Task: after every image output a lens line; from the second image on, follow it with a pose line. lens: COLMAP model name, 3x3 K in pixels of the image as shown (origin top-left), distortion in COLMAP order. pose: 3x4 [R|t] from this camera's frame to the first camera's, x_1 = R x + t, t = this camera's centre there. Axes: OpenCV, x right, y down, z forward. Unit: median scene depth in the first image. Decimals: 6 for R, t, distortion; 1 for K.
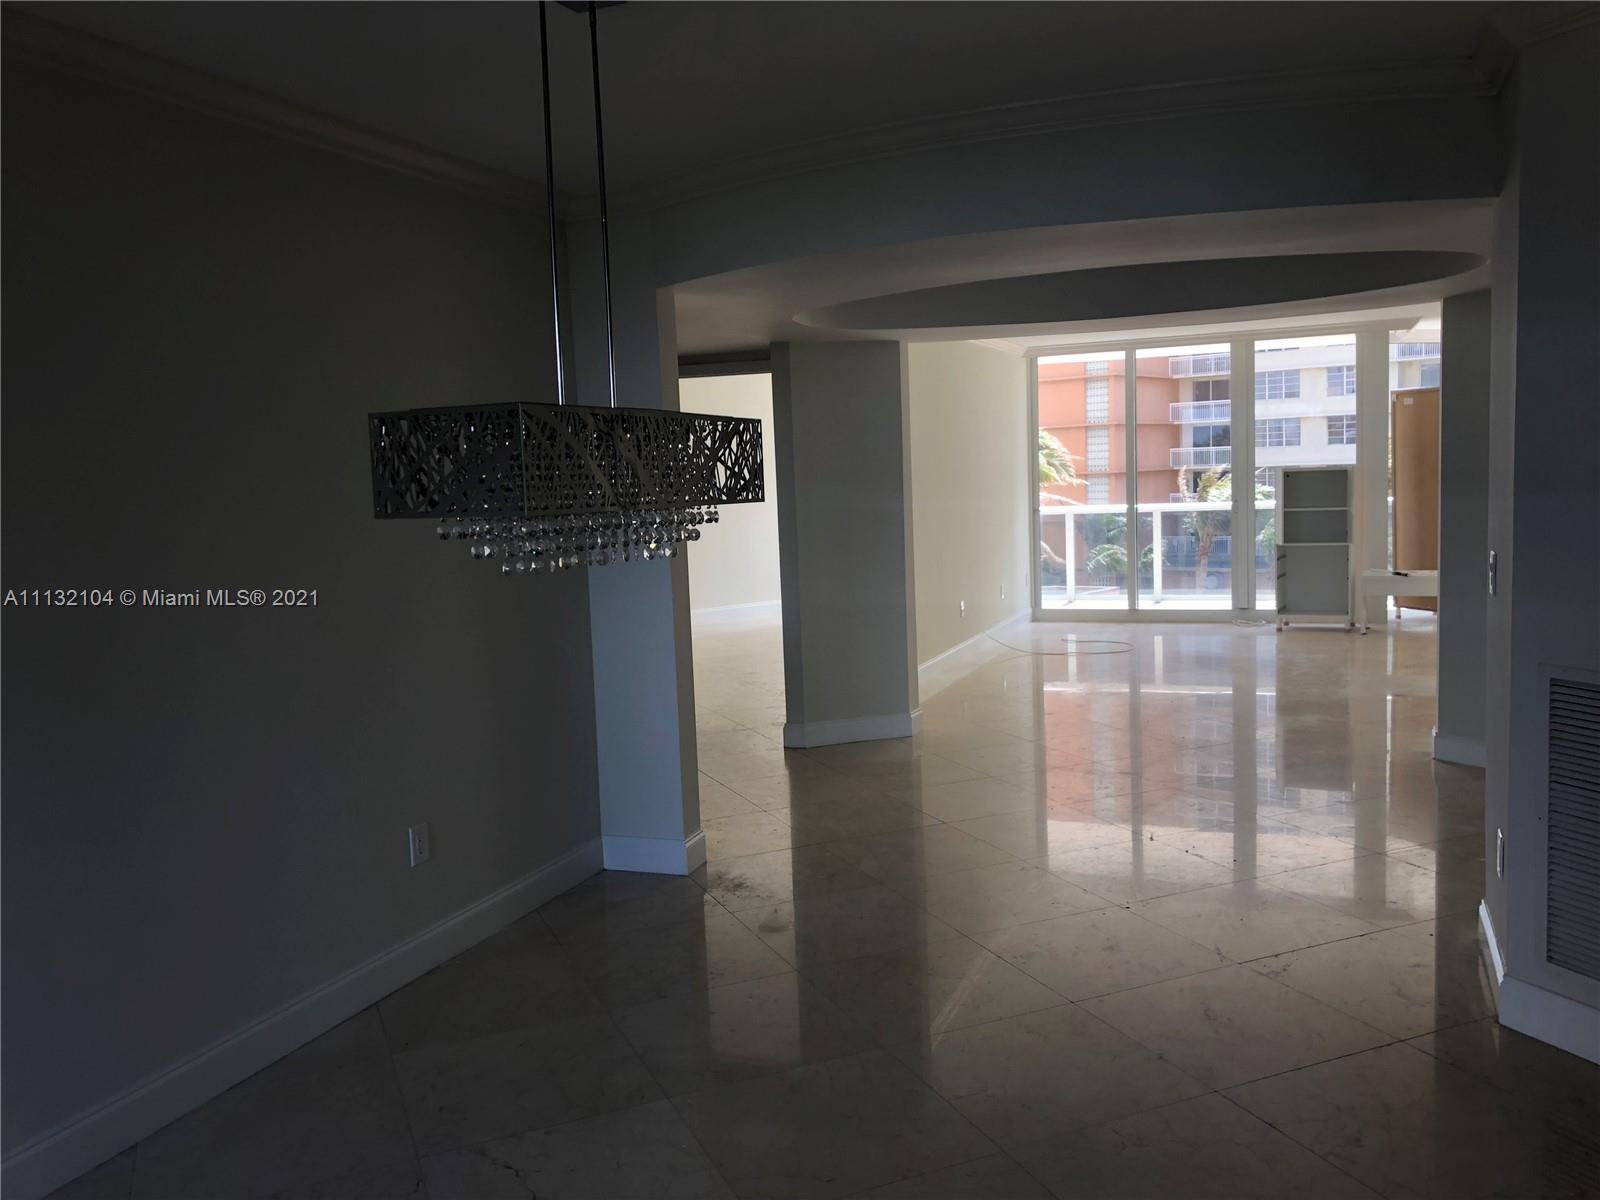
lens RADIAL K [[1317.7, 0, 851.1], [0, 1317.7, 603.9], [0, 0, 1]] dist [0.150340, -0.004332]
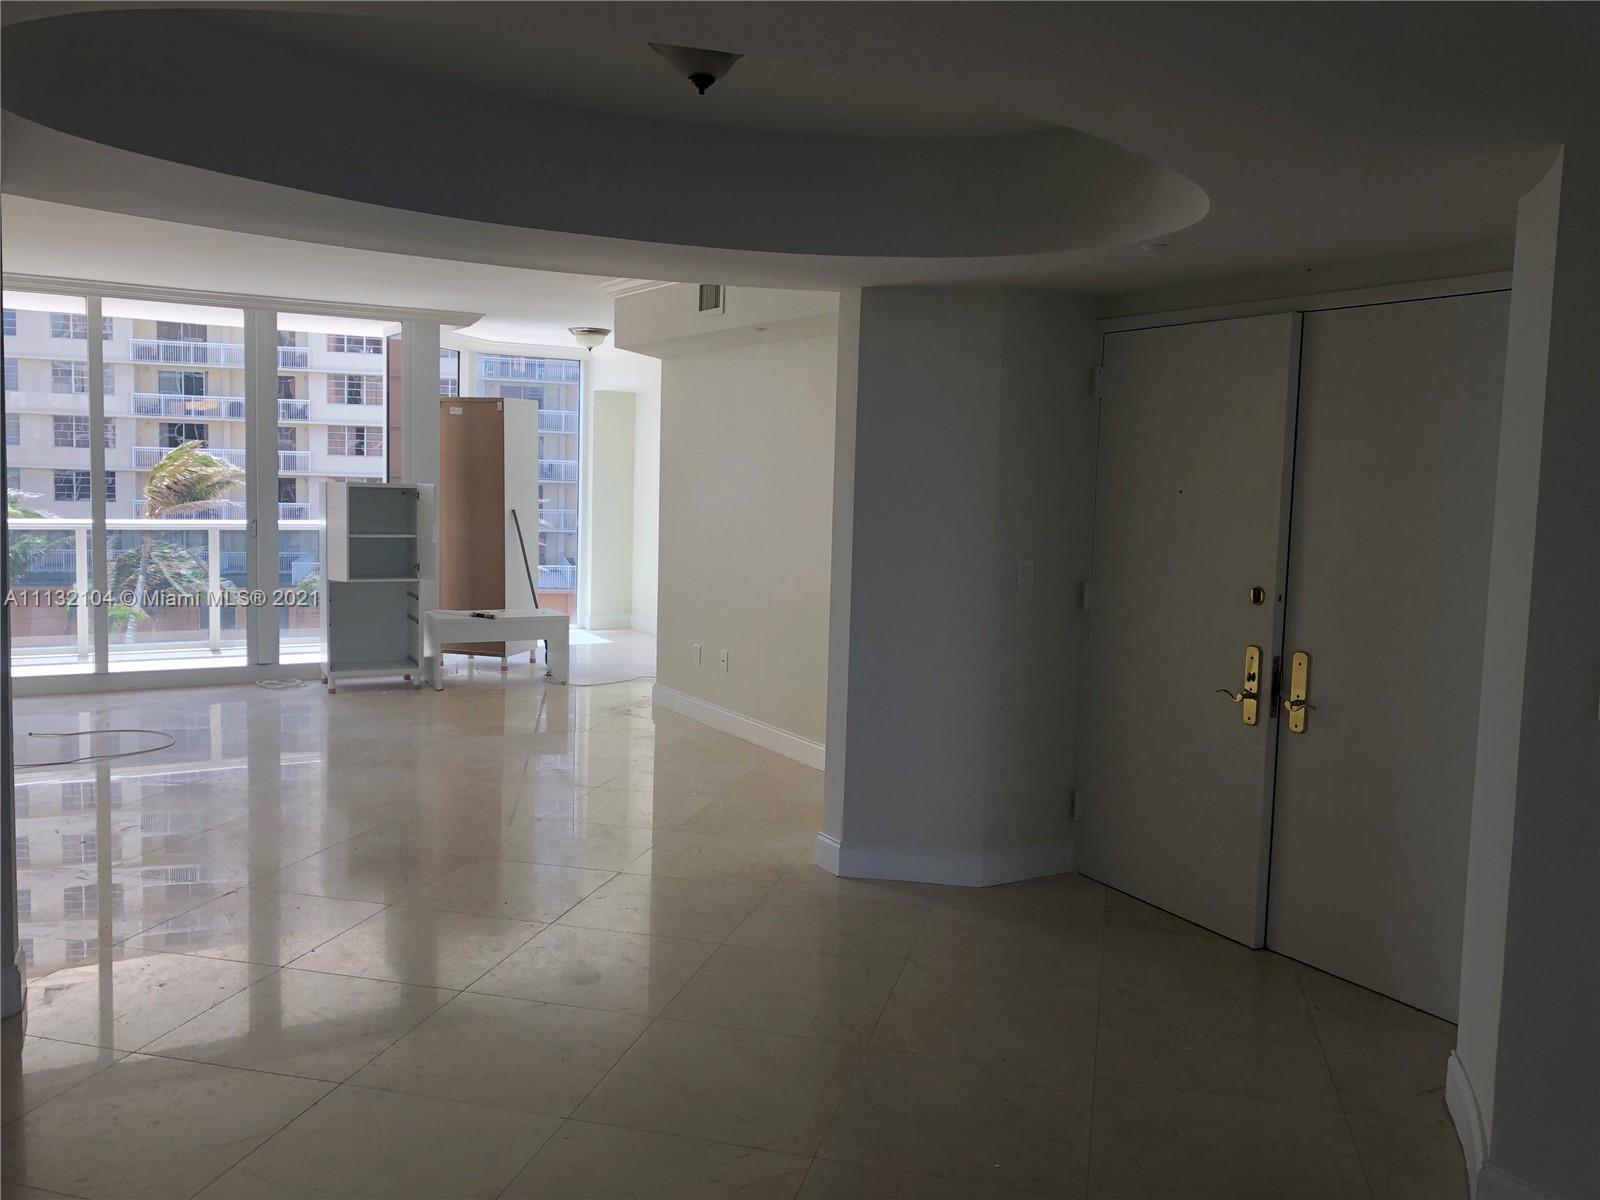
lens RADIAL K [[1331.5, 0, 797.6], [0, 1331.5, 590.4], [0, 0, 1]] dist [0.055574, -0.014207]
pose [[0.644704, -0.014988, 0.764285, -0.085707], [0.029201, 0.999561, -0.005031, -0.024300], [-0.763874, 0.025562, 0.644859, 0.272892]]
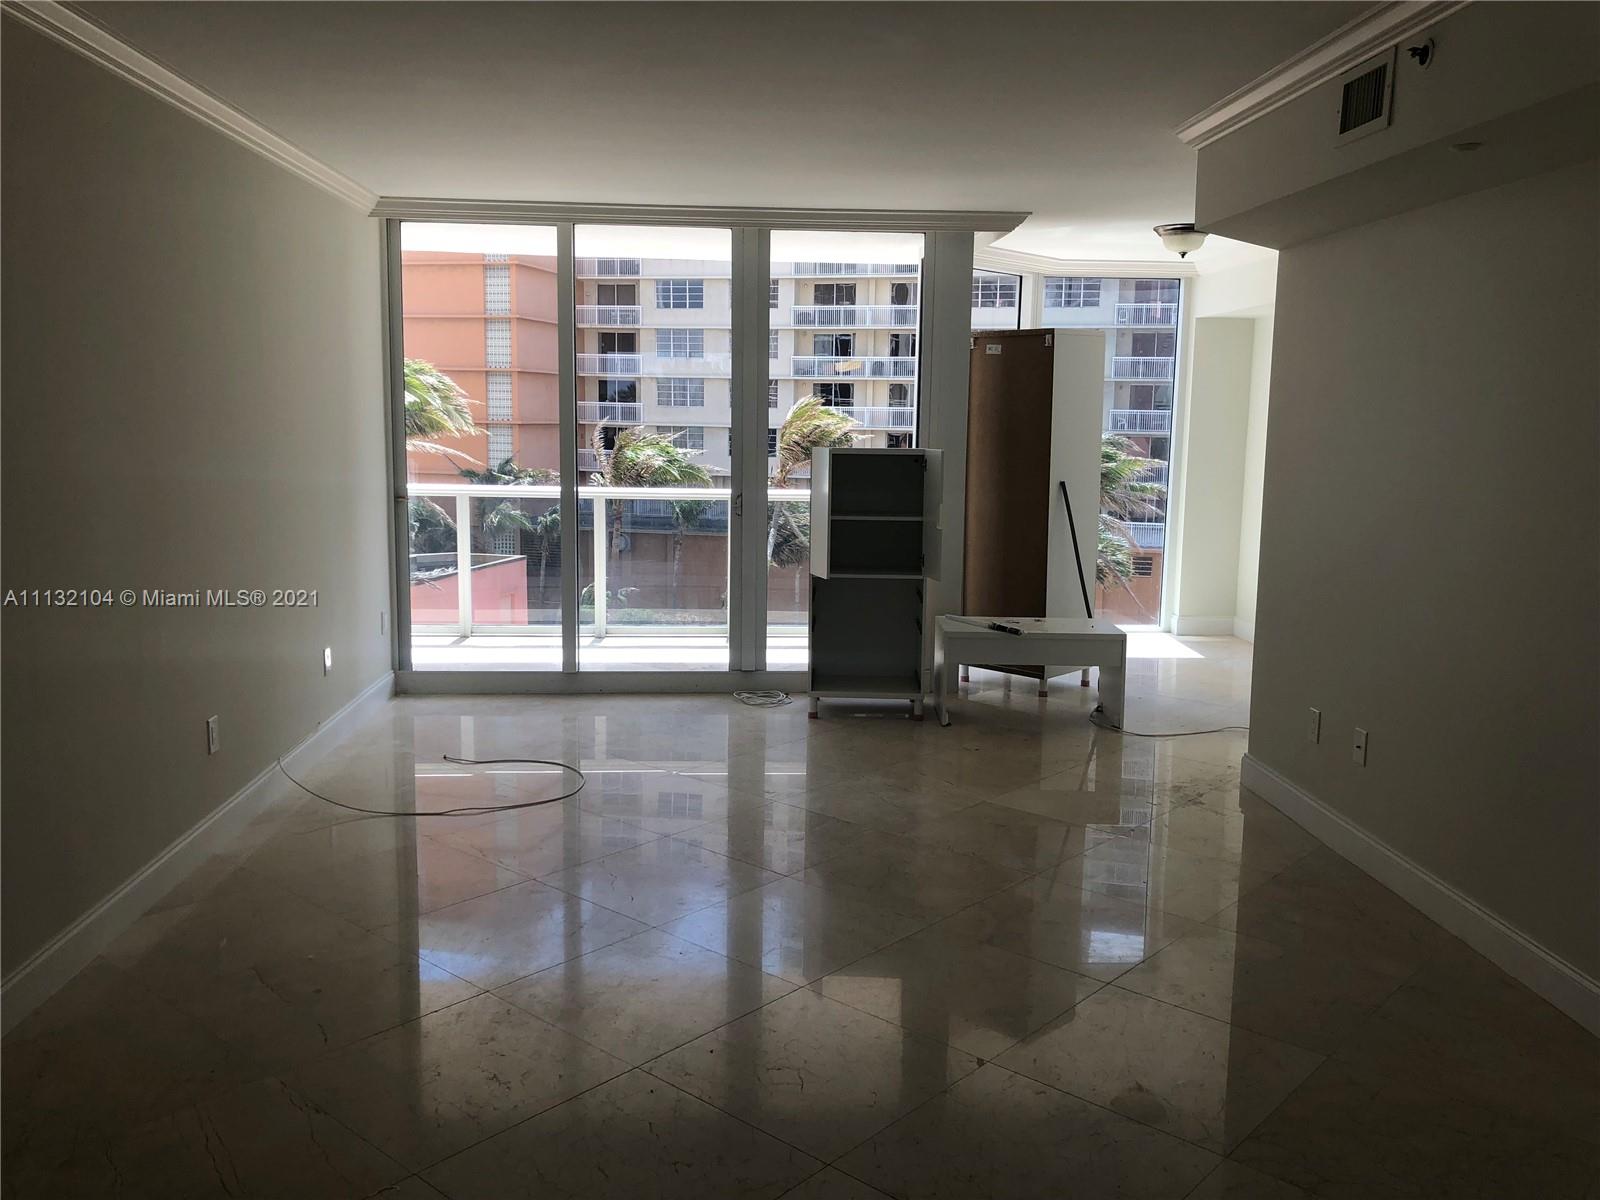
lens RADIAL K [[1331.5, 0, 797.6], [0, 1331.5, 590.4], [0, 0, 1]] dist [0.055574, -0.014207]
pose [[0.919326, -0.001664, 0.393492, 0.071444], [-0.008736, 0.999658, 0.024639, -0.046240], [-0.393399, -0.026089, 0.918998, 0.415781]]
